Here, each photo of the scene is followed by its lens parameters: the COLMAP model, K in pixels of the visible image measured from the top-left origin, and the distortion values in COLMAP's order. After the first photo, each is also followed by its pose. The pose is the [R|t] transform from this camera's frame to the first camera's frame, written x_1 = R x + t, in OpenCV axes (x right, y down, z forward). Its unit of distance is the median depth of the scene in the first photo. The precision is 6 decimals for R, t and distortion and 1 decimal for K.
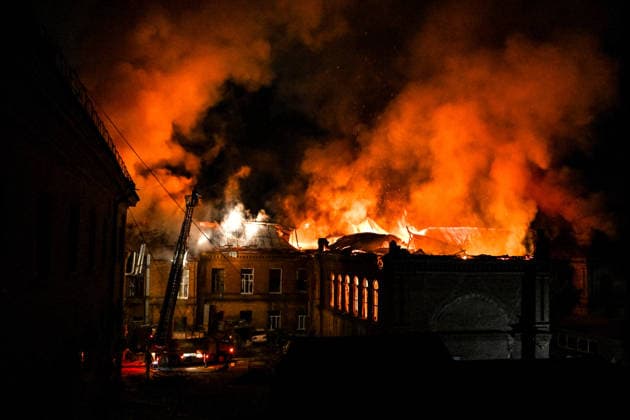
lens RADIAL K [[603.3, 0, 315.0], [0, 603.3, 210.0], [0, 0, 1]] dist [0.007547, 0.017366]
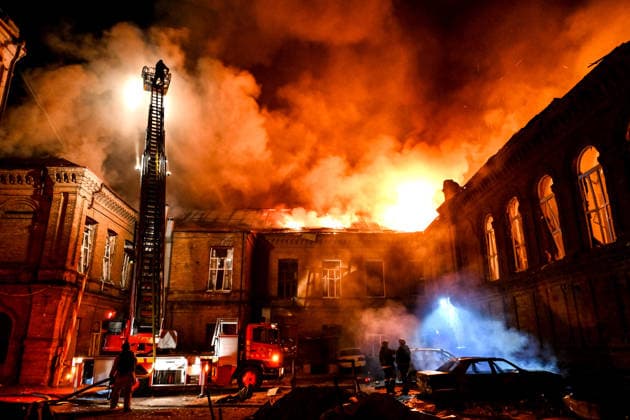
lens RADIAL K [[431.9, 0, 315.0], [0, 431.9, 210.0], [0, 0, 1]] dist [-0.002741, -0.002356]
pose [[0.979062, -0.076132, -0.188791, -0.039849], [0.029789, 0.971030, -0.237094, 0.171543], [0.201372, 0.226506, 0.952966, 0.586937]]
